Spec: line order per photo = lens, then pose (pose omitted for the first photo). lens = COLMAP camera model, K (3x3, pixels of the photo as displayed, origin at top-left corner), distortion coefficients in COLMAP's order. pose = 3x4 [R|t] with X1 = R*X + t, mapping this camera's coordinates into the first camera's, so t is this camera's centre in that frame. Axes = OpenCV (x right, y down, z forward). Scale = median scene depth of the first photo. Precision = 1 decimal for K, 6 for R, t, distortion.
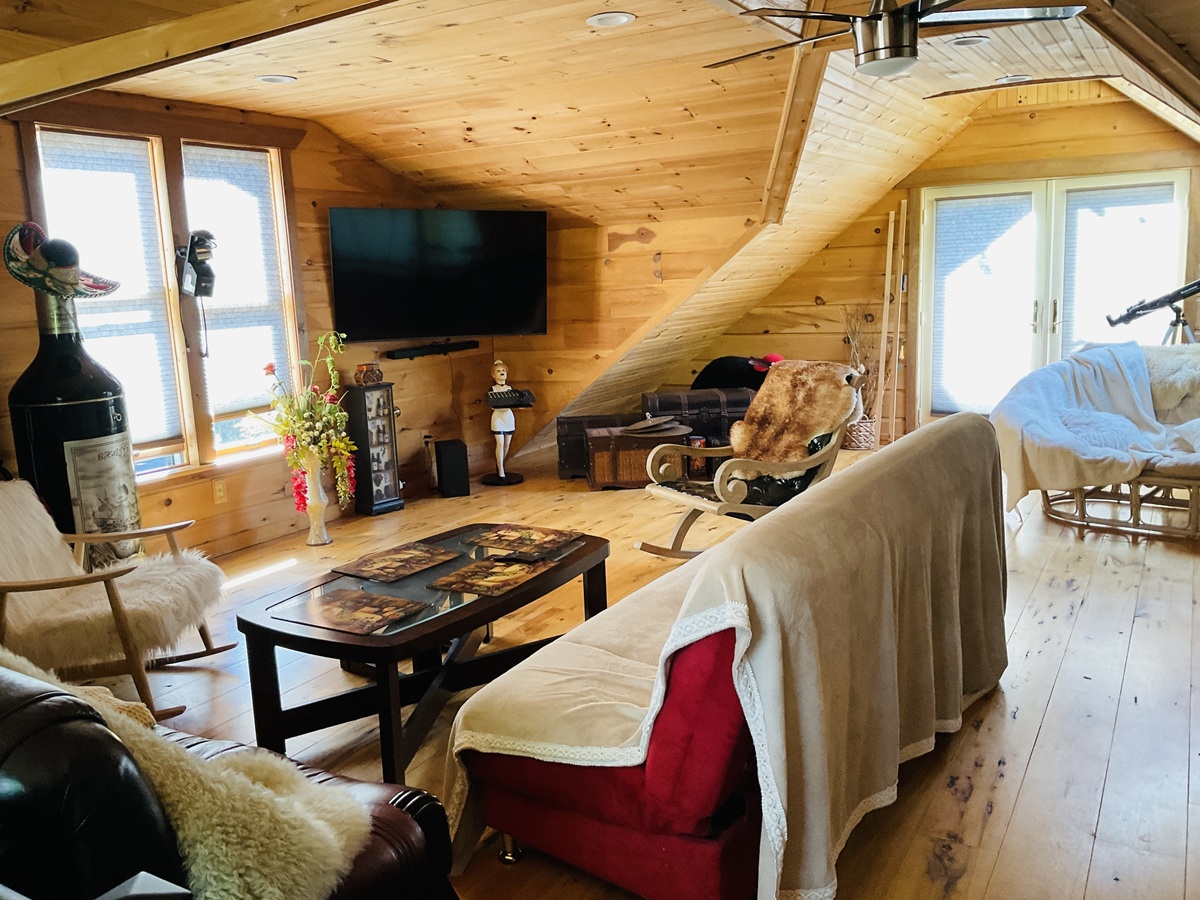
lens RADIAL K [[980.8, 0, 600.2], [0, 980.8, 450.5], [0, 0, 1]] dist [0.026234, -0.048510]
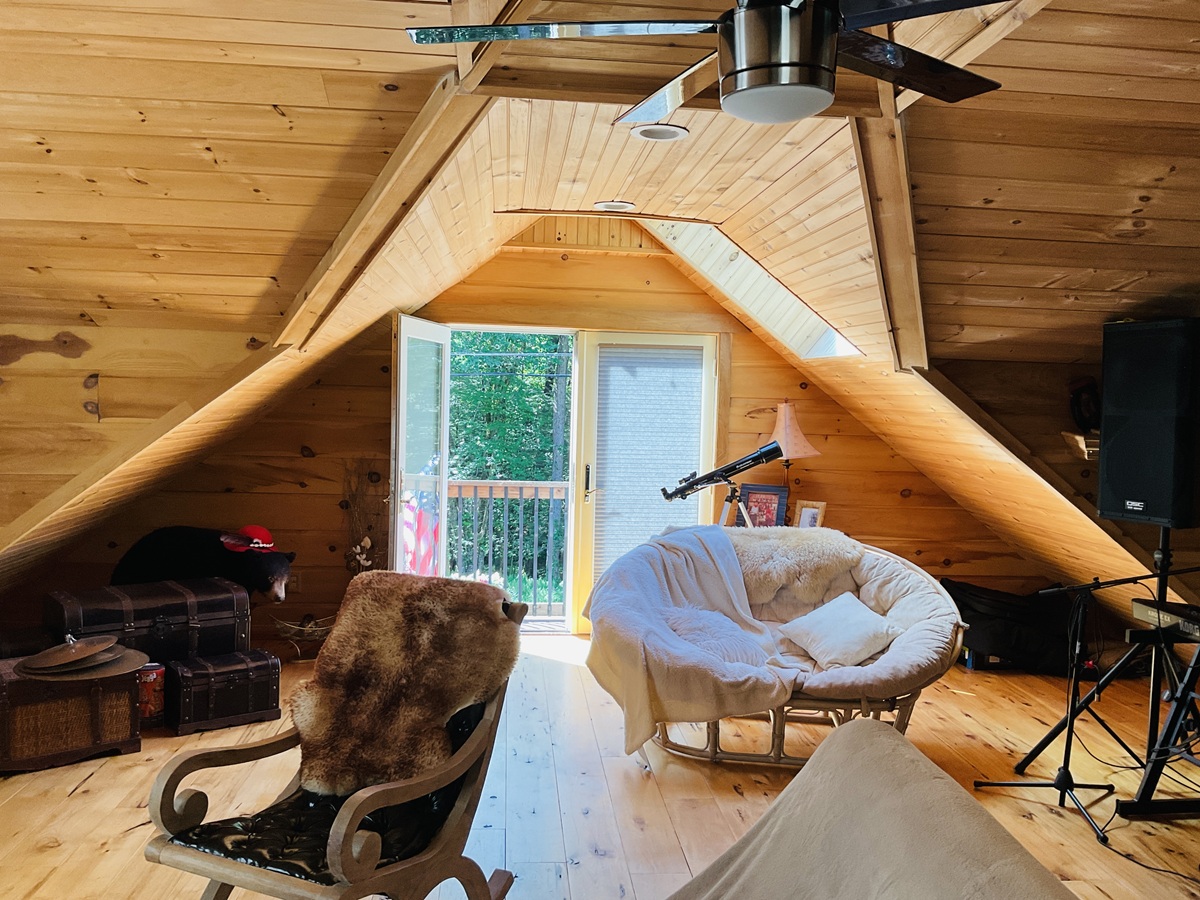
lens RADIAL K [[980.8, 0, 598.4], [0, 980.8, 444.7], [0, 0, 1]] dist [0.026234, -0.048510]
pose [[0.807727, 0.041919, 0.588065, -0.057604], [0.038180, 0.991656, -0.123130, -0.079111], [-0.588320, 0.121908, 0.799386, 0.368816]]
